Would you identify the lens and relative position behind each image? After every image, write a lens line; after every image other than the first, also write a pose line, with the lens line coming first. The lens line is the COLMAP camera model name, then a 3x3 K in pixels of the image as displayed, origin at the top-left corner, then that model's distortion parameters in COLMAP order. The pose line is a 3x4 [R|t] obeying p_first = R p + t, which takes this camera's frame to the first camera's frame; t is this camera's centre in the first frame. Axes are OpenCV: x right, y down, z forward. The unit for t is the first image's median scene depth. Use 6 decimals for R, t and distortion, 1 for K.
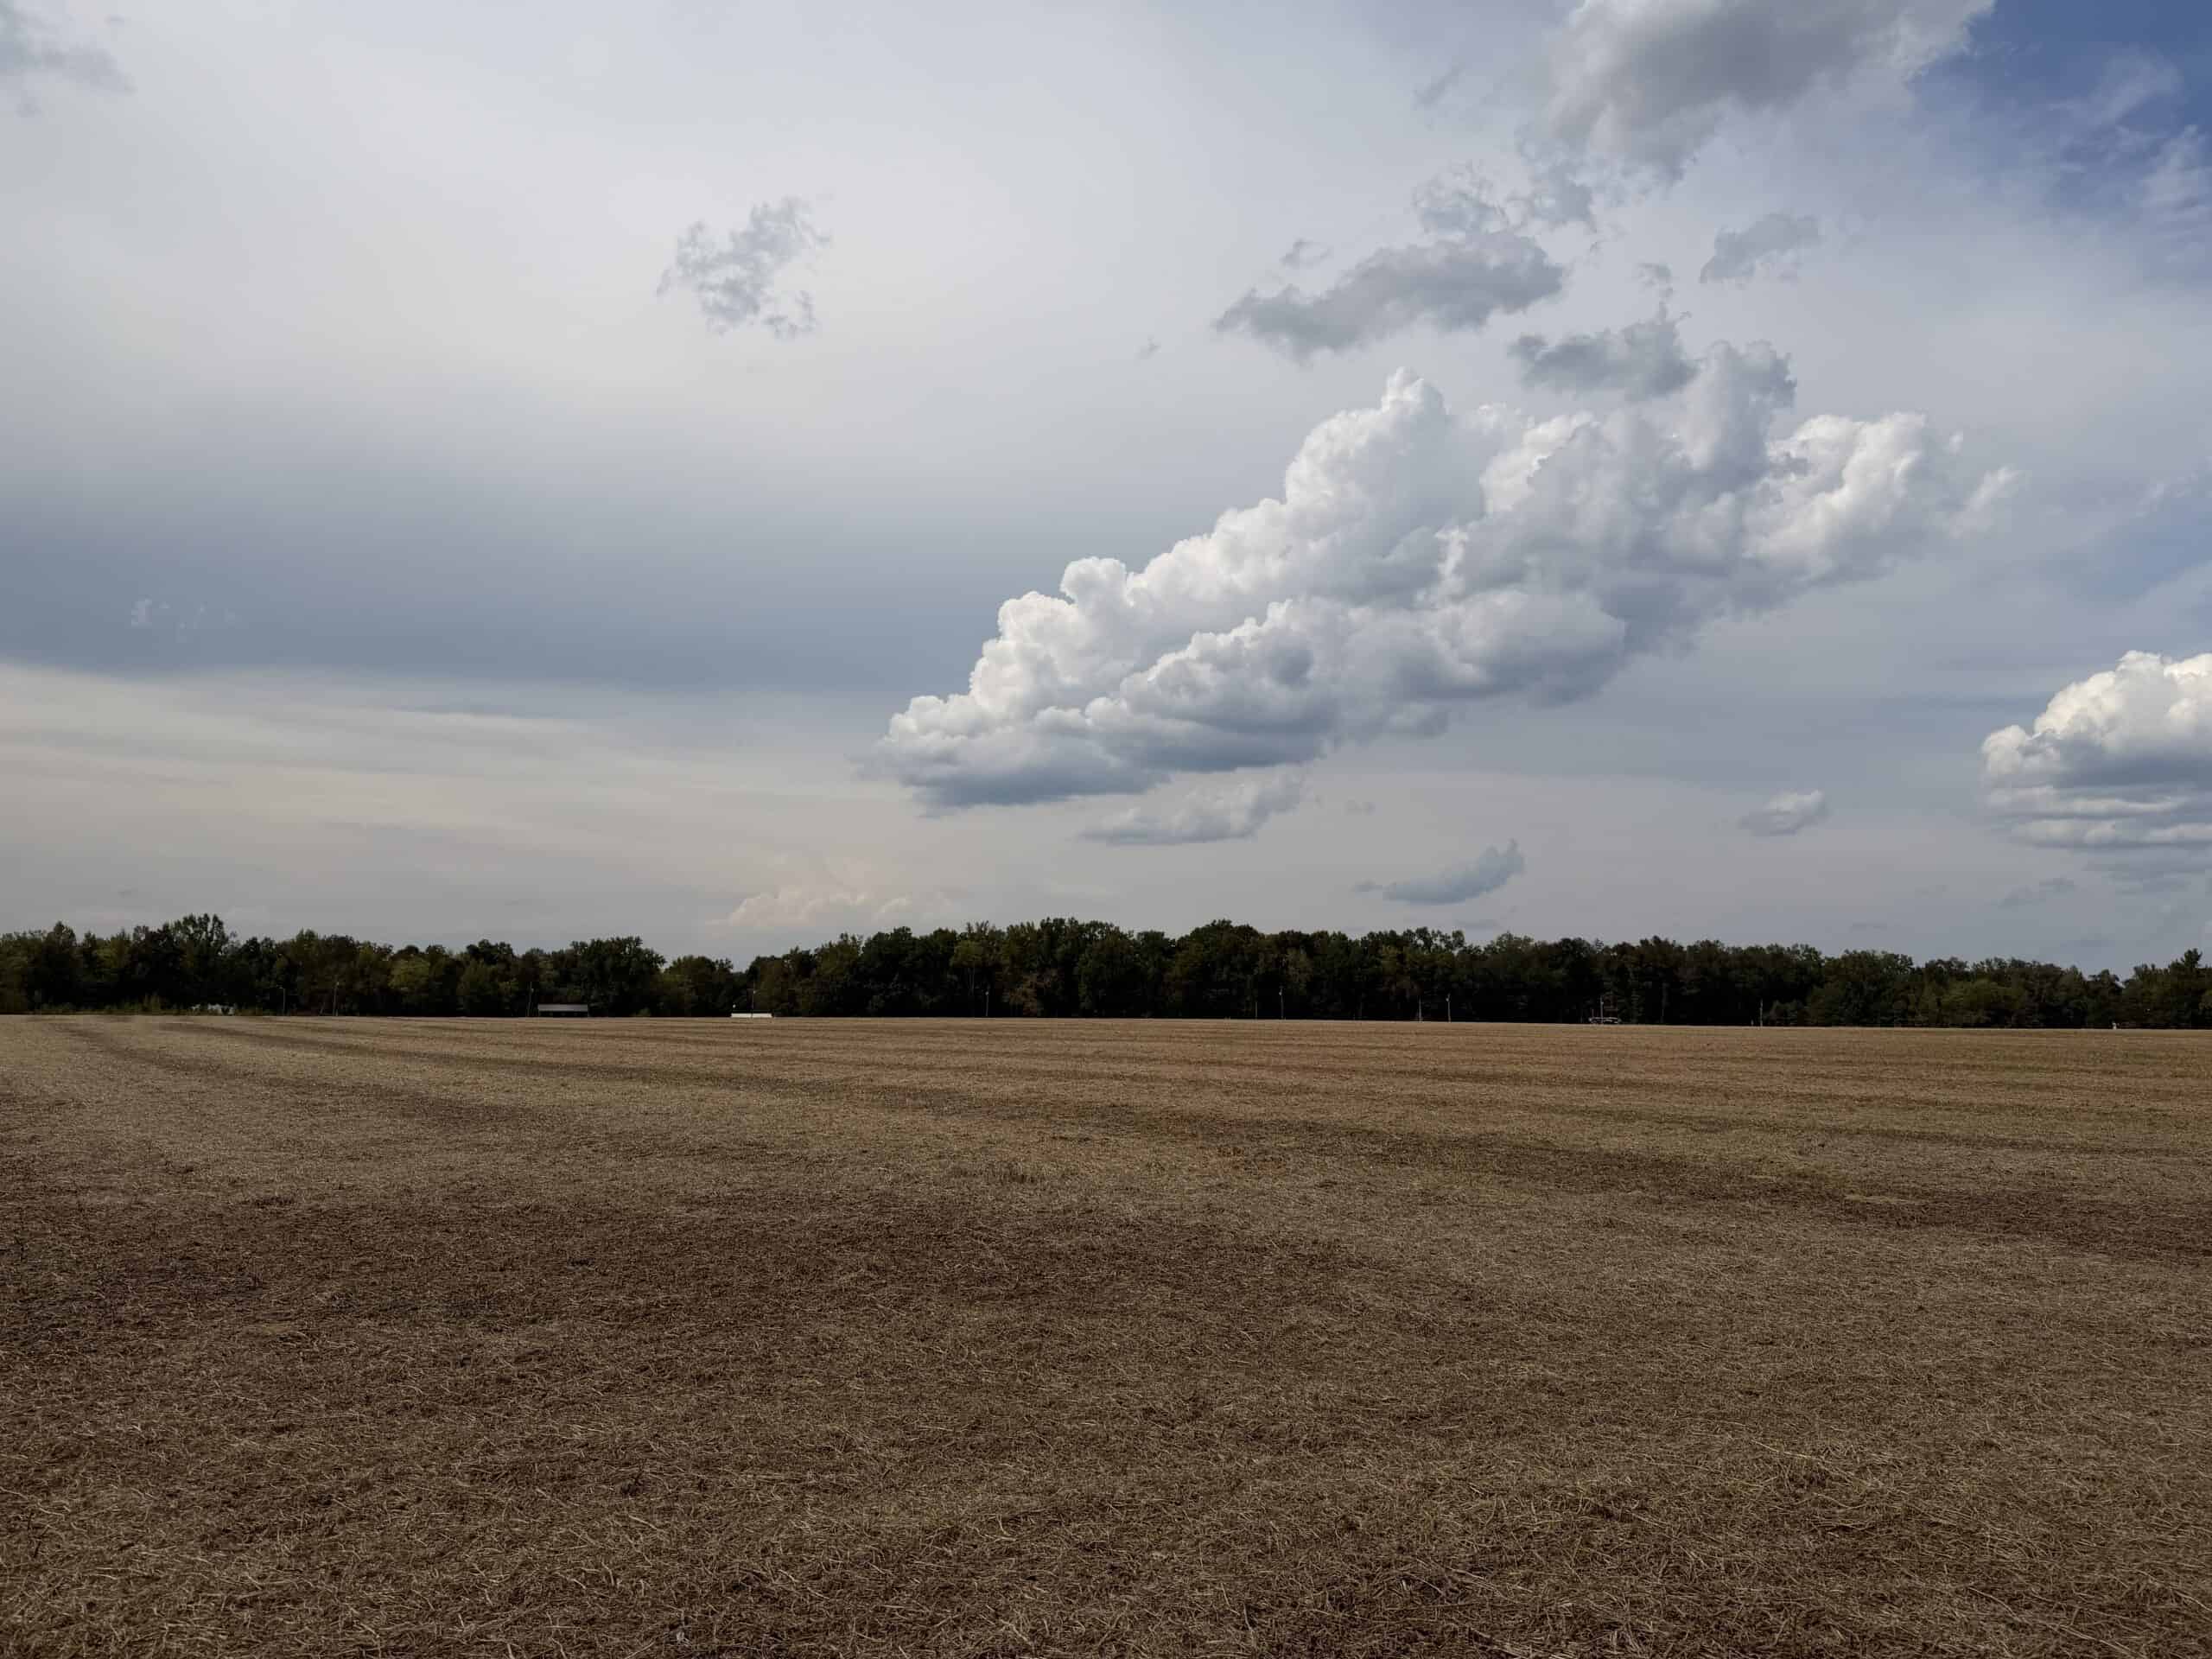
lens RADIAL K [[1575.1, 0, 1087.8], [0, 1575.1, 829.2], [0, 0, 1]] dist [0.071739, -0.013636]
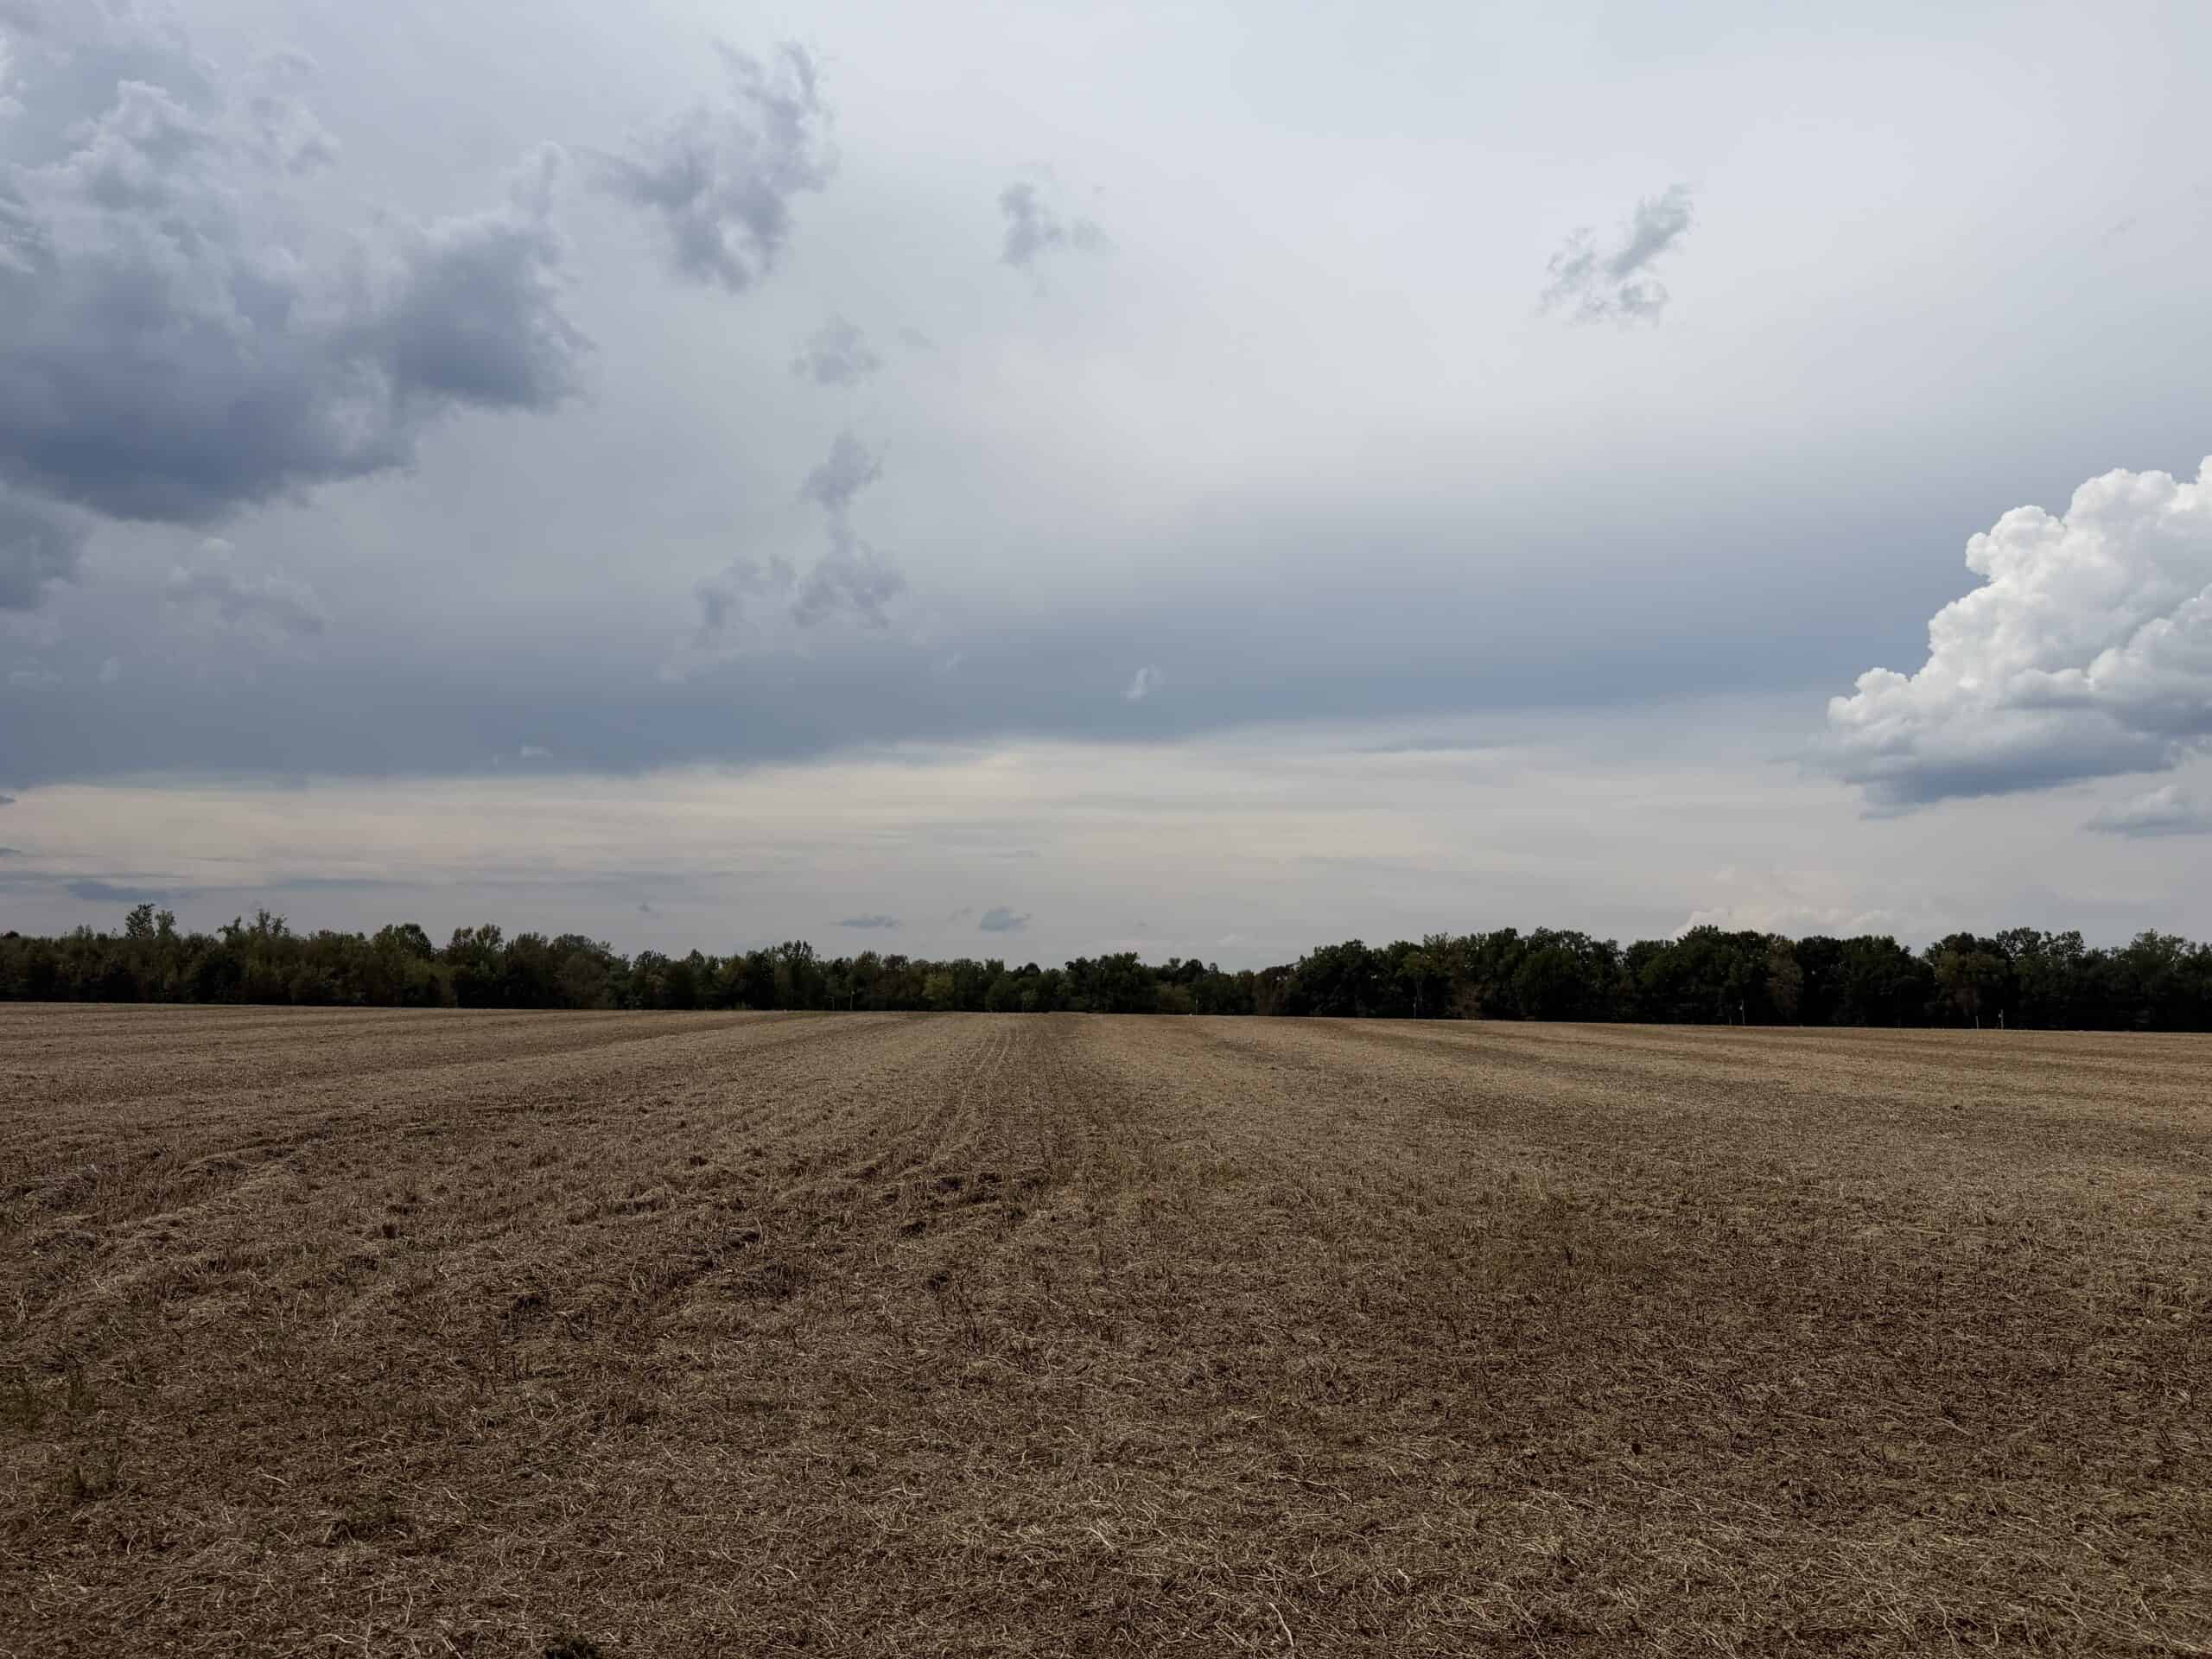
lens RADIAL K [[1592.0, 0, 1096.1], [0, 1592.0, 829.4], [0, 0, 1]] dist [0.054121, -0.065446]
pose [[0.796848, -0.063350, -0.600849, 0.344951], [0.055825, 0.997953, -0.031184, 0.011839], [0.601595, -0.008693, 0.798754, 0.065841]]
